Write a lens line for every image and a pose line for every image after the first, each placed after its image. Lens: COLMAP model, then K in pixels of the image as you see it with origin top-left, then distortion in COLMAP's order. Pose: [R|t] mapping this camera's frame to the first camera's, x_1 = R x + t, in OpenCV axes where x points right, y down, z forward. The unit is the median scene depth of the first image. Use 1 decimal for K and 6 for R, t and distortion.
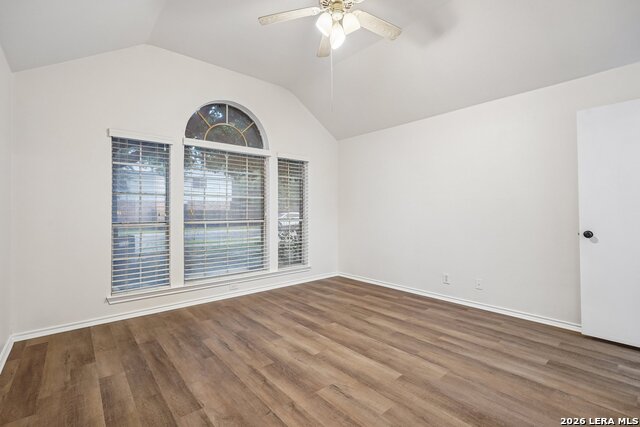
lens RADIAL K [[291.1, 0, 319.8], [0, 291.1, 210.5], [0, 0, 1]] dist [-0.013715, 0.007580]
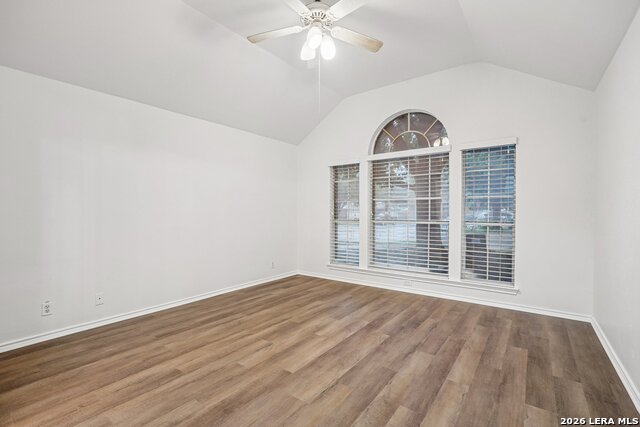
lens RADIAL K [[291.1, 0, 319.8], [0, 291.1, 210.5], [0, 0, 1]] dist [-0.013715, 0.007580]
pose [[0.218575, -0.003830, -0.975813, 0.941501], [0.002603, 0.999991, -0.003342, -0.000928], [0.975817, -0.001810, 0.218583, 0.628671]]
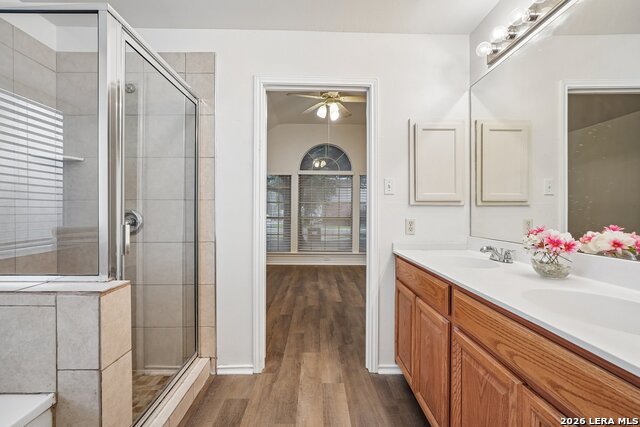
lens RADIAL K [[289.1, 0, 317.2], [0, 289.1, 213.8], [0, 0, 1]] dist [-0.017158, 0.007811]
pose [[0.763193, 0.015328, -0.645989, 0.967892], [-0.008928, 0.999873, 0.013178, -0.010537], [0.646109, -0.004290, 0.763233, -0.356889]]
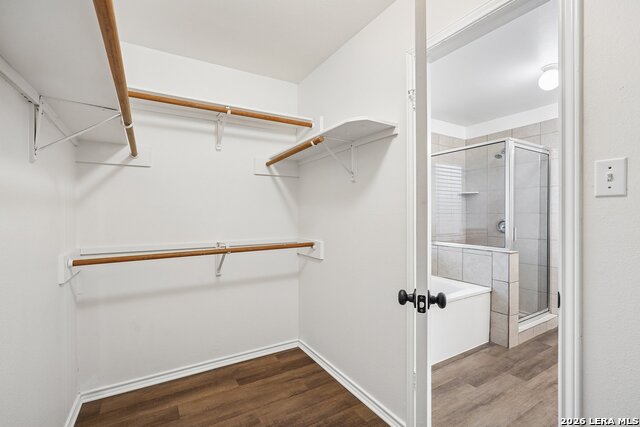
lens RADIAL K [[288.5, 0, 317.7], [0, 288.5, 212.7], [0, 0, 1]] dist [-0.015474, 0.006711]
pose [[-0.176154, 0.007119, -0.984337, 1.562701], [-0.000004, 0.999974, 0.007233, -0.045059], [0.984363, 0.001278, -0.176149, -0.708223]]
